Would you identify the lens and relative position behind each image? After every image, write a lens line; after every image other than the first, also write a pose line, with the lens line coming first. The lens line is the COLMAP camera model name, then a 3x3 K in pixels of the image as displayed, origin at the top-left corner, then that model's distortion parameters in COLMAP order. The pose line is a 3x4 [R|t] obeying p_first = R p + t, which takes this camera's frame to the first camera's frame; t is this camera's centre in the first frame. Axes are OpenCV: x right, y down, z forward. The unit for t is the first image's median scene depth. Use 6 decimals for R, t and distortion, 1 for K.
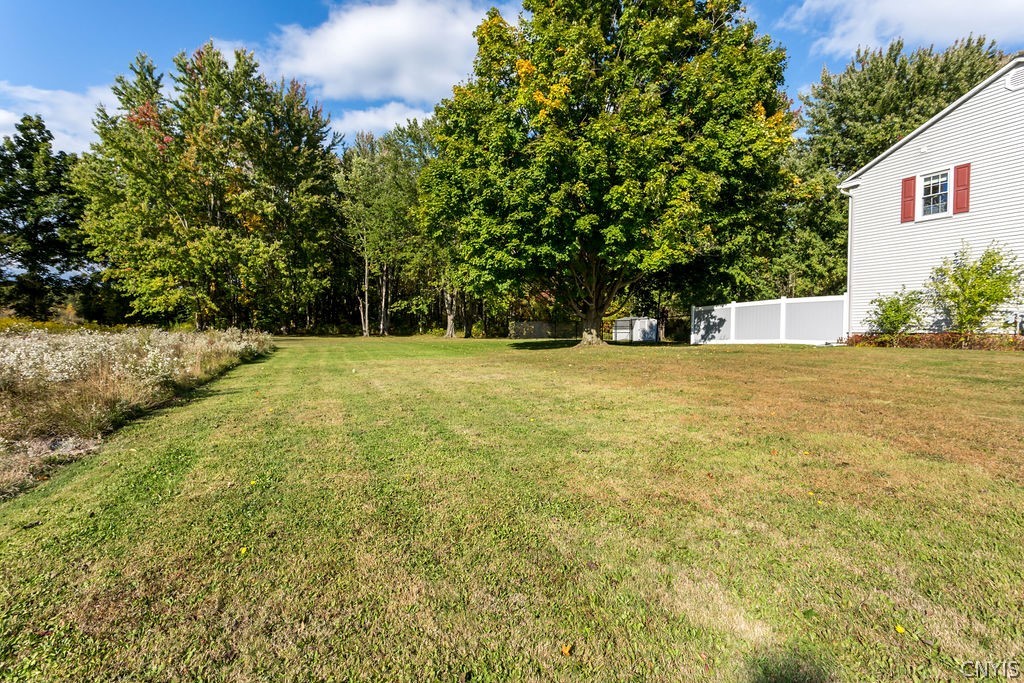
lens RADIAL K [[465.4, 0, 508.2], [0, 465.4, 339.6], [0, 0, 1]] dist [-0.012038, 0.000055]
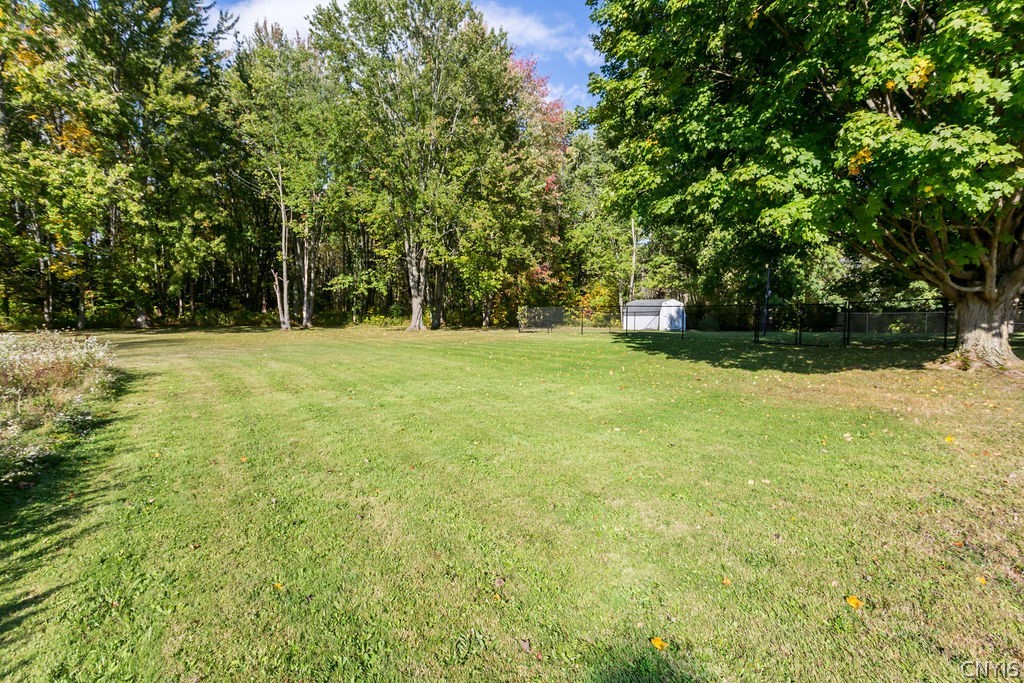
lens RADIAL K [[465.4, 0, 514.9], [0, 465.4, 341.3], [0, 0, 1]] dist [-0.012038, 0.000055]
pose [[0.973914, -0.022016, 0.225849, -0.143896], [0.013859, 0.999195, 0.037638, -0.011230], [-0.226496, -0.033526, 0.973435, 0.296732]]
